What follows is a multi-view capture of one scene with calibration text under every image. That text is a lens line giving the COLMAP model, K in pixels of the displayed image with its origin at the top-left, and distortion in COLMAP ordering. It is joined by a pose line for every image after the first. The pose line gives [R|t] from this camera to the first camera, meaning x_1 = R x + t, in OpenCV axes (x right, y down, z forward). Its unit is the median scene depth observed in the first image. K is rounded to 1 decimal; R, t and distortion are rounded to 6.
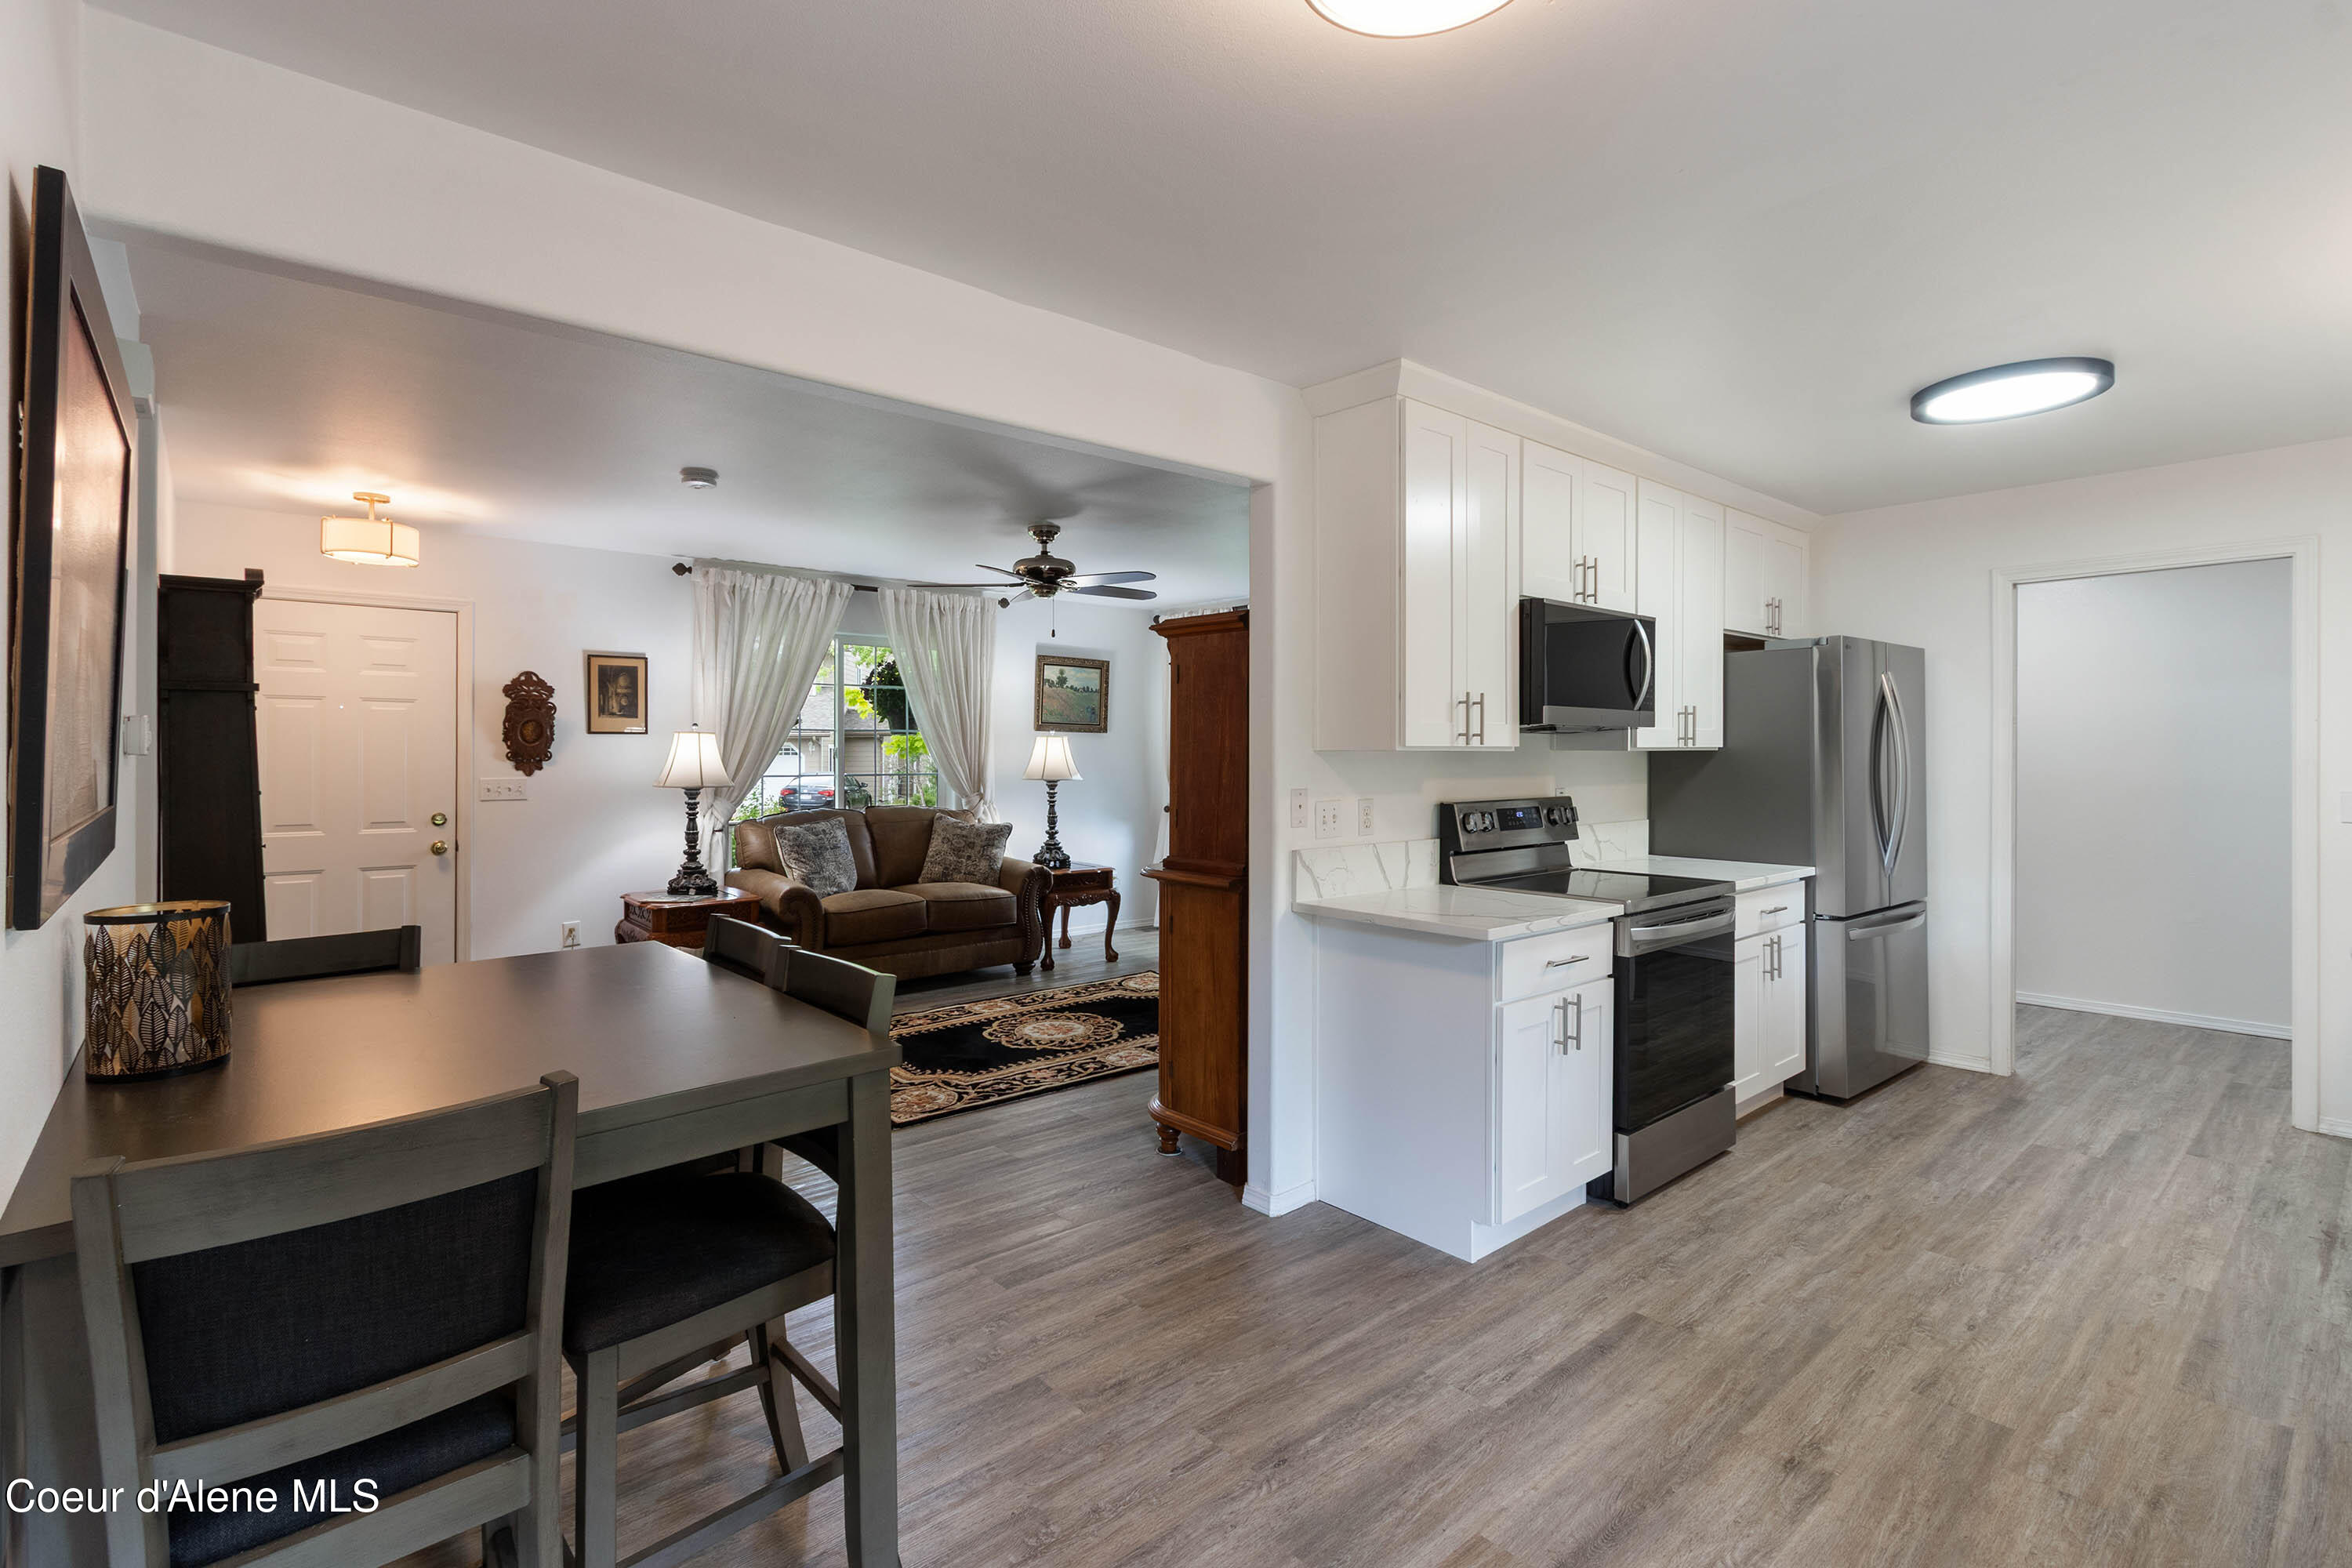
lens RADIAL K [[1103.7, 0, 1161.2], [0, 1103.7, 746.5], [0, 0, 1]] dist [0.005544, -0.000047]
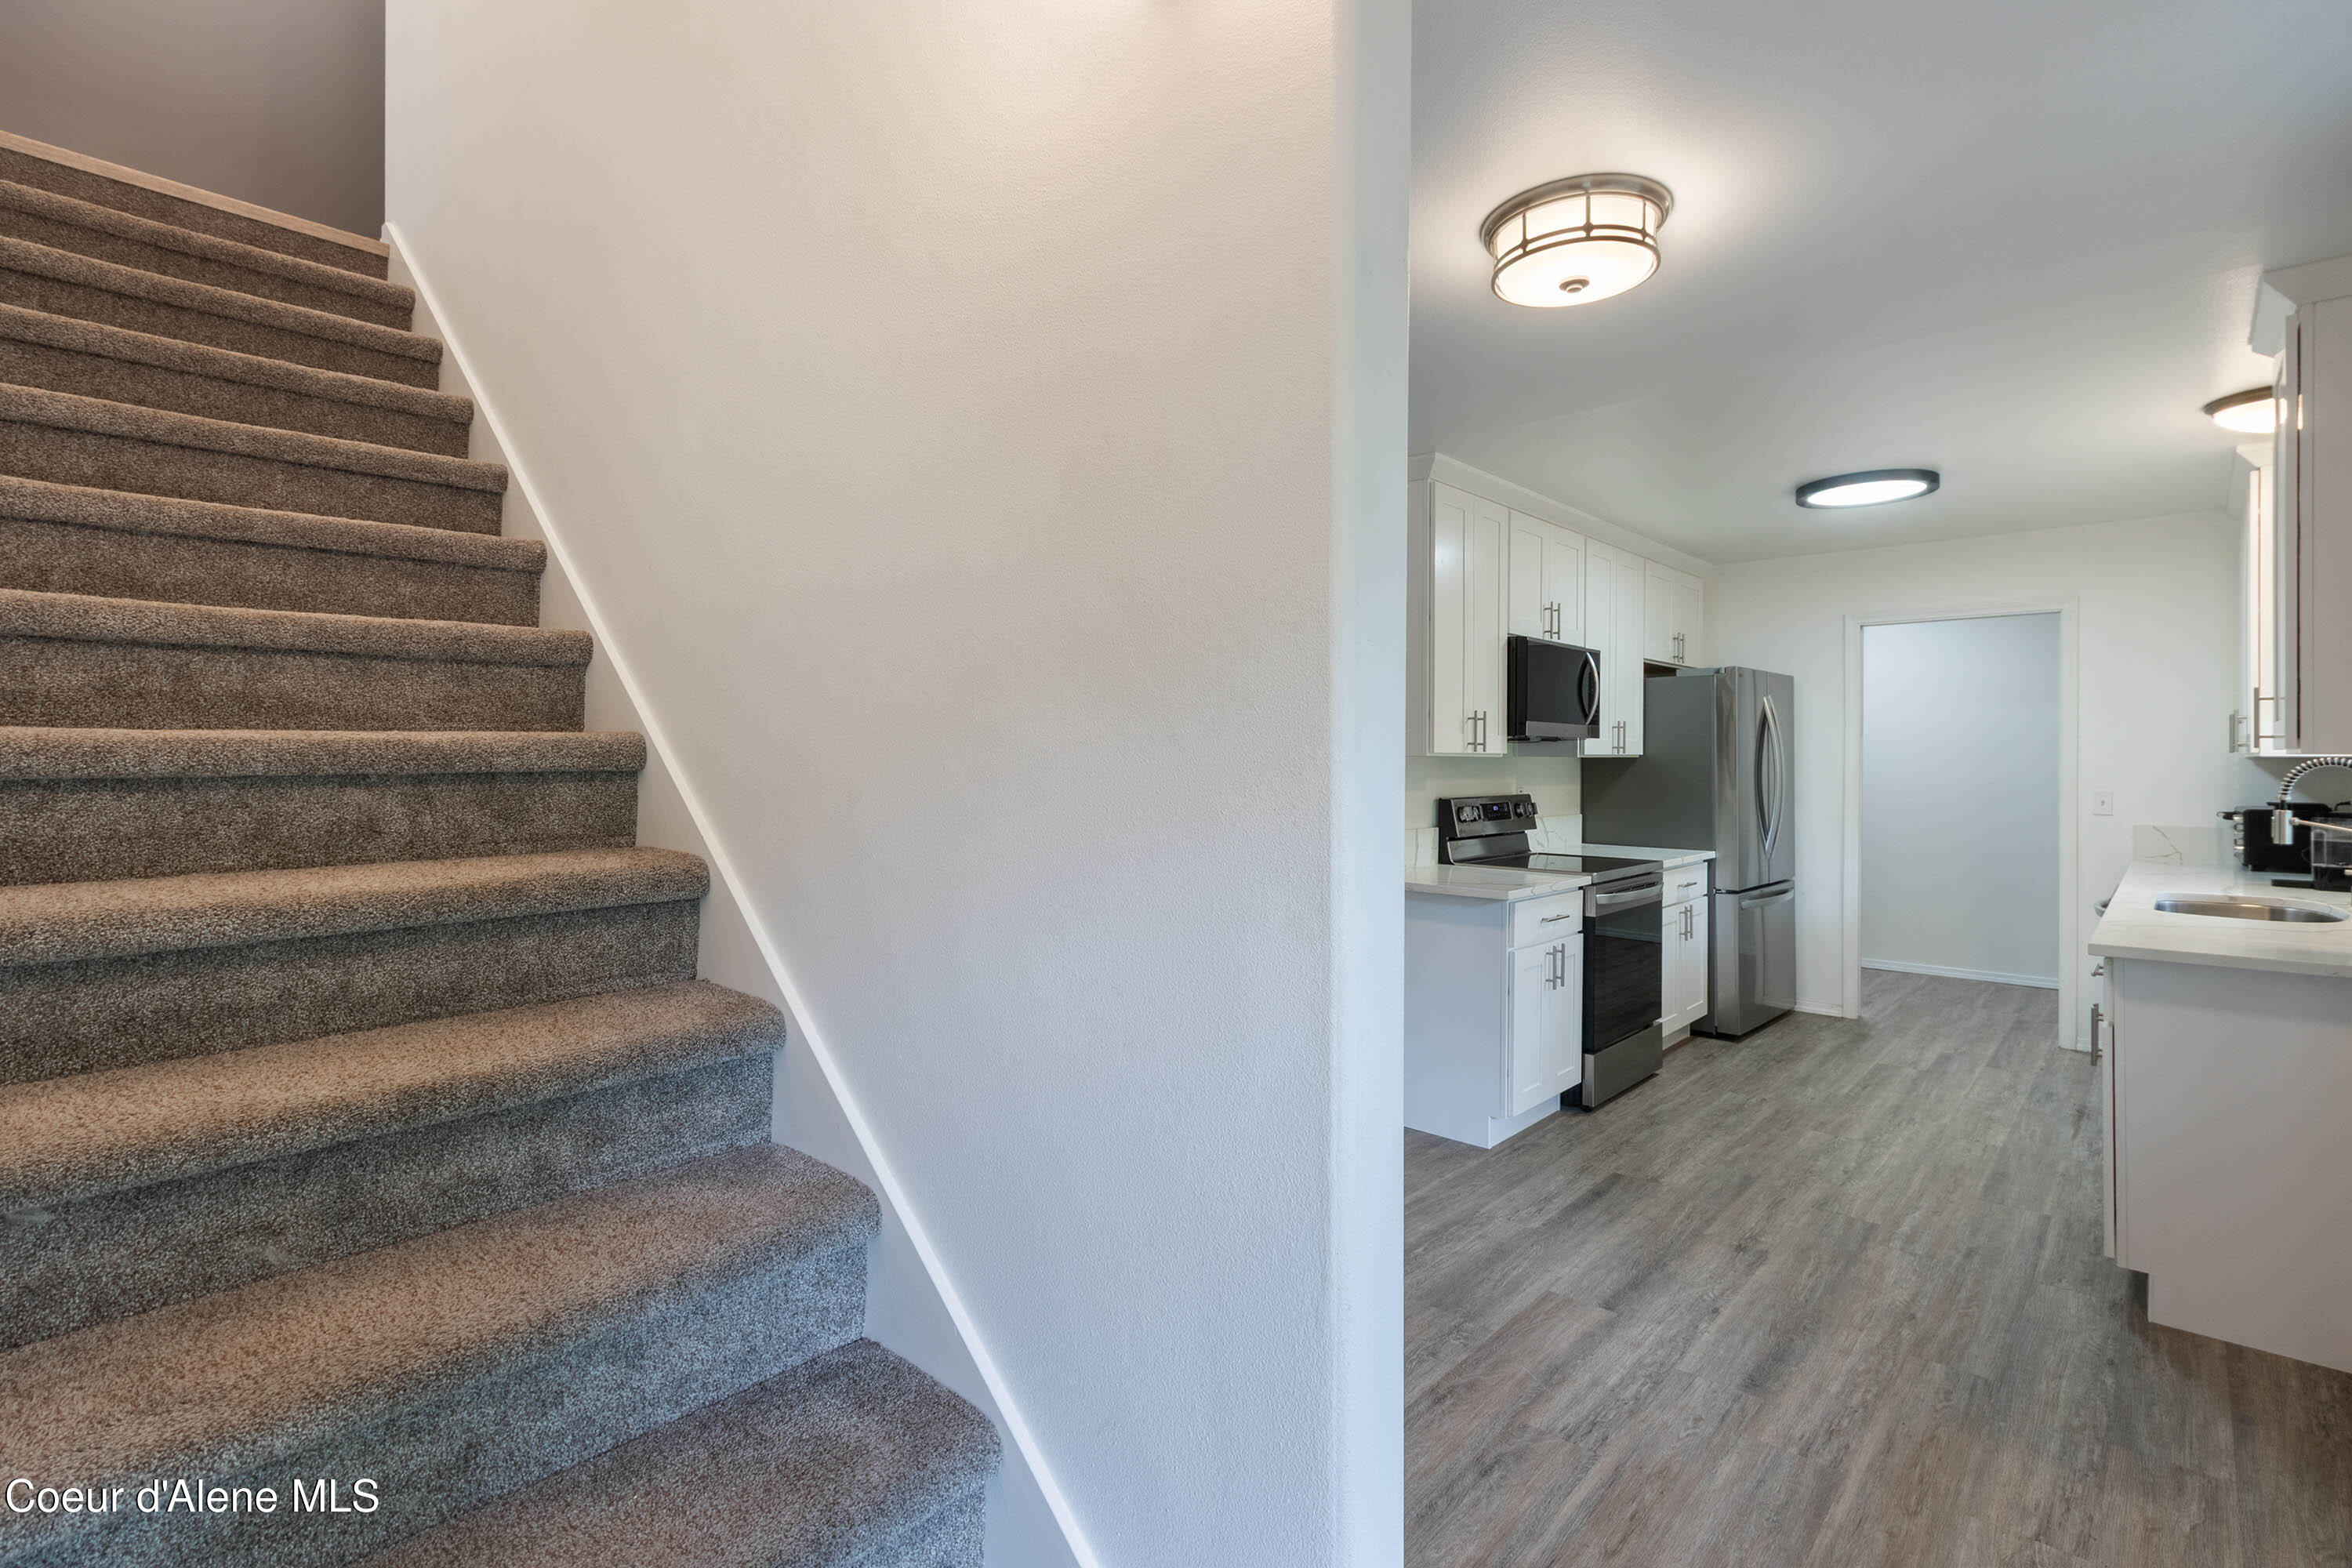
lens RADIAL K [[1132.8, 0, 1140.5], [0, 1132.8, 745.9], [0, 0, 1]] dist [0.002942, -0.000390]
pose [[0.994190, 0.006631, 0.107433, -0.221856], [-0.006268, 0.999973, -0.003718, -0.001013], [-0.107455, 0.003023, 0.994205, -0.233640]]
